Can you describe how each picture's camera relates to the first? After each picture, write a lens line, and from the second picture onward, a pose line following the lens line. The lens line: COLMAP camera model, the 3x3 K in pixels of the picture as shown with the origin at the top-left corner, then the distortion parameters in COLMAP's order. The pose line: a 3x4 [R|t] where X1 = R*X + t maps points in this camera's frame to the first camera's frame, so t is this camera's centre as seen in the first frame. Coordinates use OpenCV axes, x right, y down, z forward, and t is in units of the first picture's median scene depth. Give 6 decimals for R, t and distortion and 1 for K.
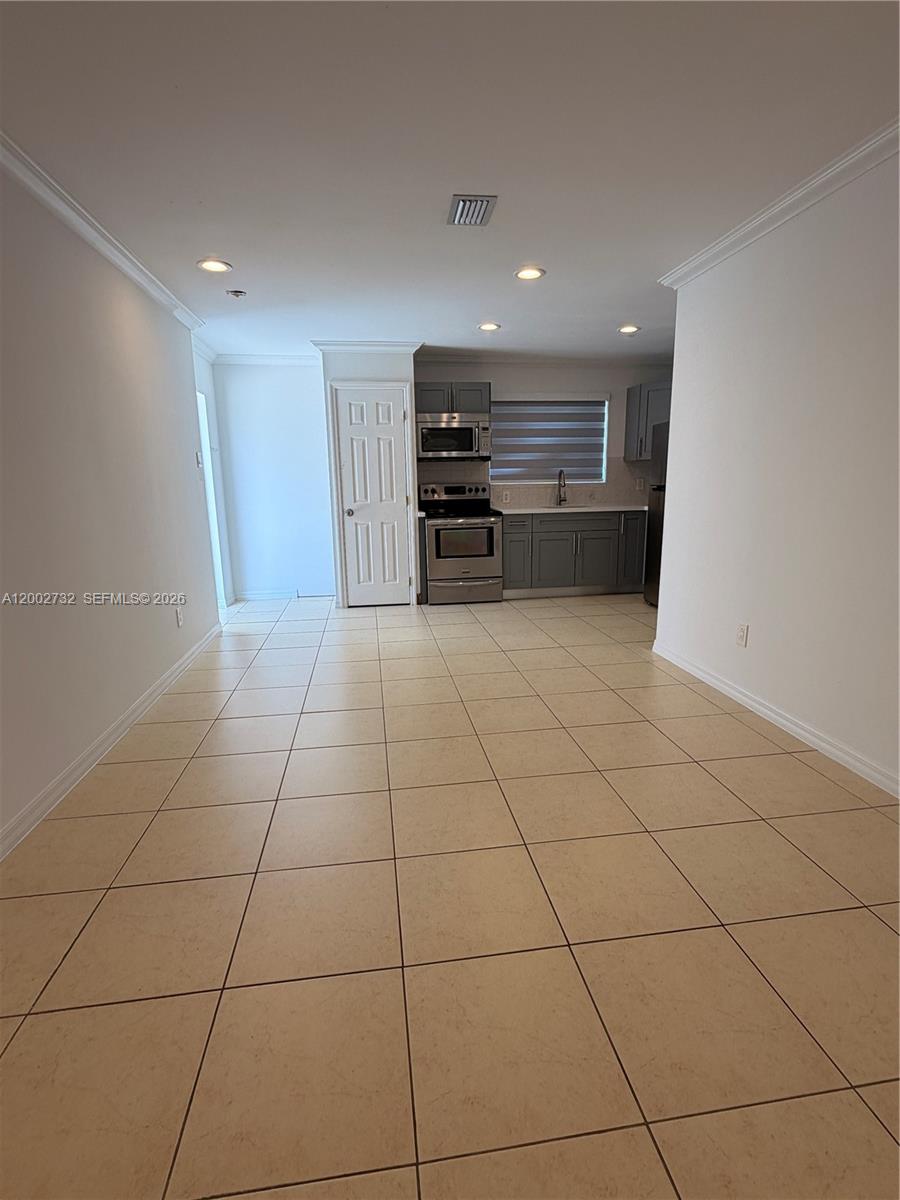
lens RADIAL K [[579.4, 0, 450.0], [0, 579.4, 600.0], [0, 0, 1]] dist [0.000824, -0.000038]
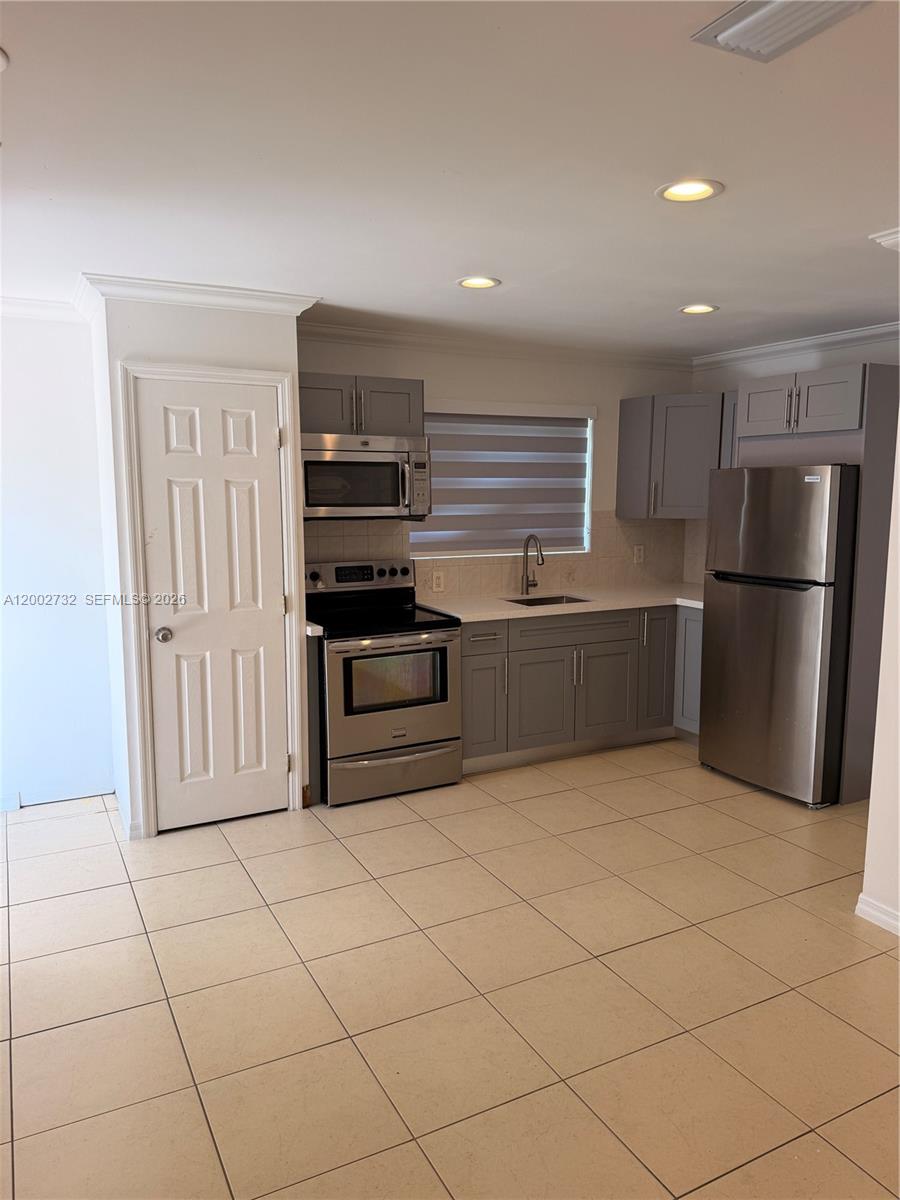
lens RADIAL K [[850.6, 0, 450.0], [0, 850.6, 600.0], [0, 0, 1]] dist [0.051771, -0.002359]
pose [[0.940885, -0.030077, 0.337389, -0.182039], [0.057444, 0.995791, -0.071422, -0.111408], [-0.333820, 0.086581, 0.938652, 0.258196]]
